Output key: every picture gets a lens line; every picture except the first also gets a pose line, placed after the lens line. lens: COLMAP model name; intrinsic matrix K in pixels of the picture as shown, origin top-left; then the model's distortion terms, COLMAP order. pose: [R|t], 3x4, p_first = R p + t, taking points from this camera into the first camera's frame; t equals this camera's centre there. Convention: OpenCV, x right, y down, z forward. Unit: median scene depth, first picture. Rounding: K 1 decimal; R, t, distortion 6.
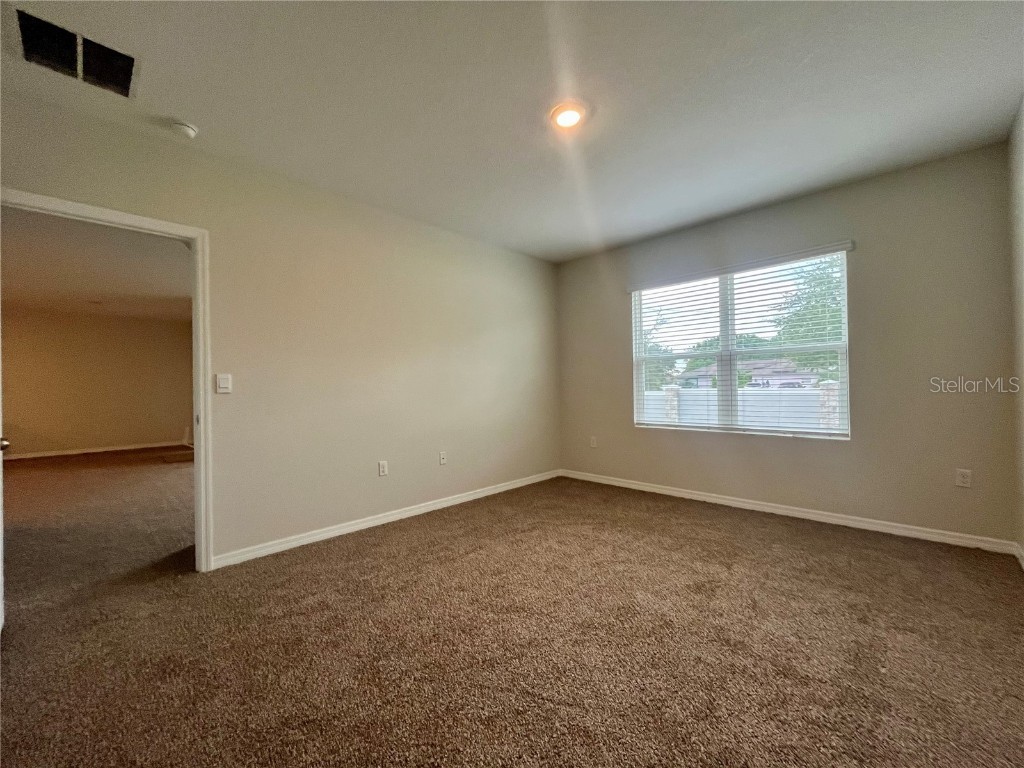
lens RADIAL K [[414.7, 0, 509.6], [0, 414.7, 383.6], [0, 0, 1]] dist [-0.001717, -0.000349]
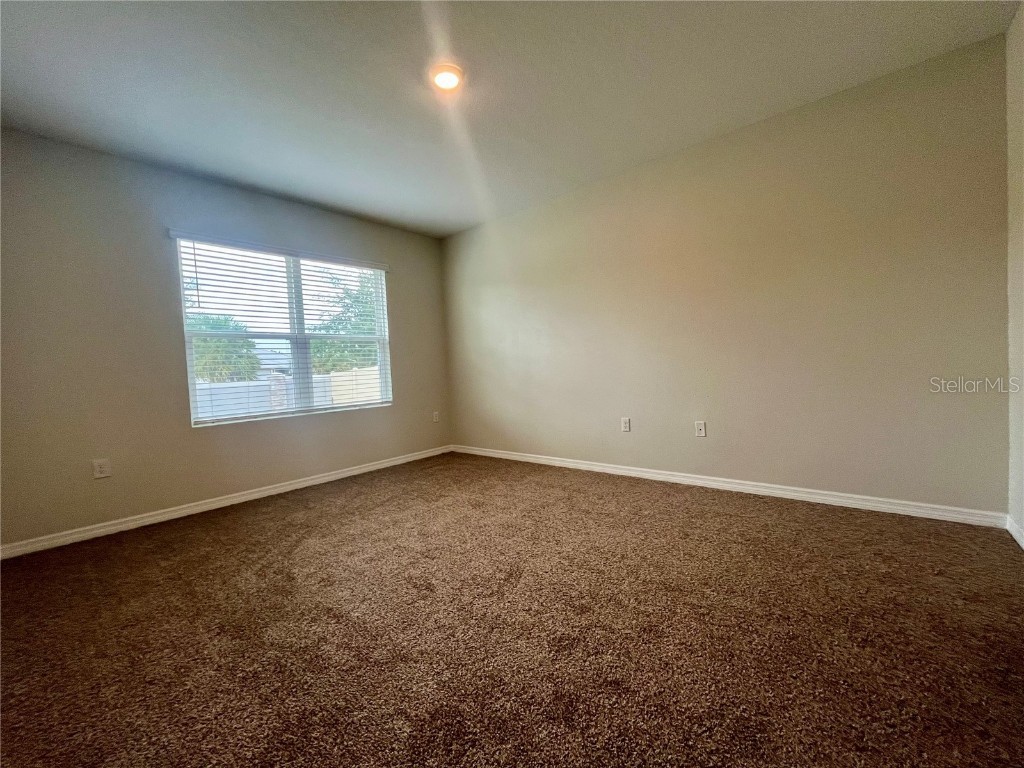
lens RADIAL K [[414.7, 0, 509.6], [0, 414.7, 383.6], [0, 0, 1]] dist [-0.001717, -0.000349]
pose [[-0.062562, -0.018598, 0.997868, -0.603828], [0.042391, 0.998875, 0.021275, 0.047735], [-0.997140, 0.043632, -0.061703, 0.652040]]
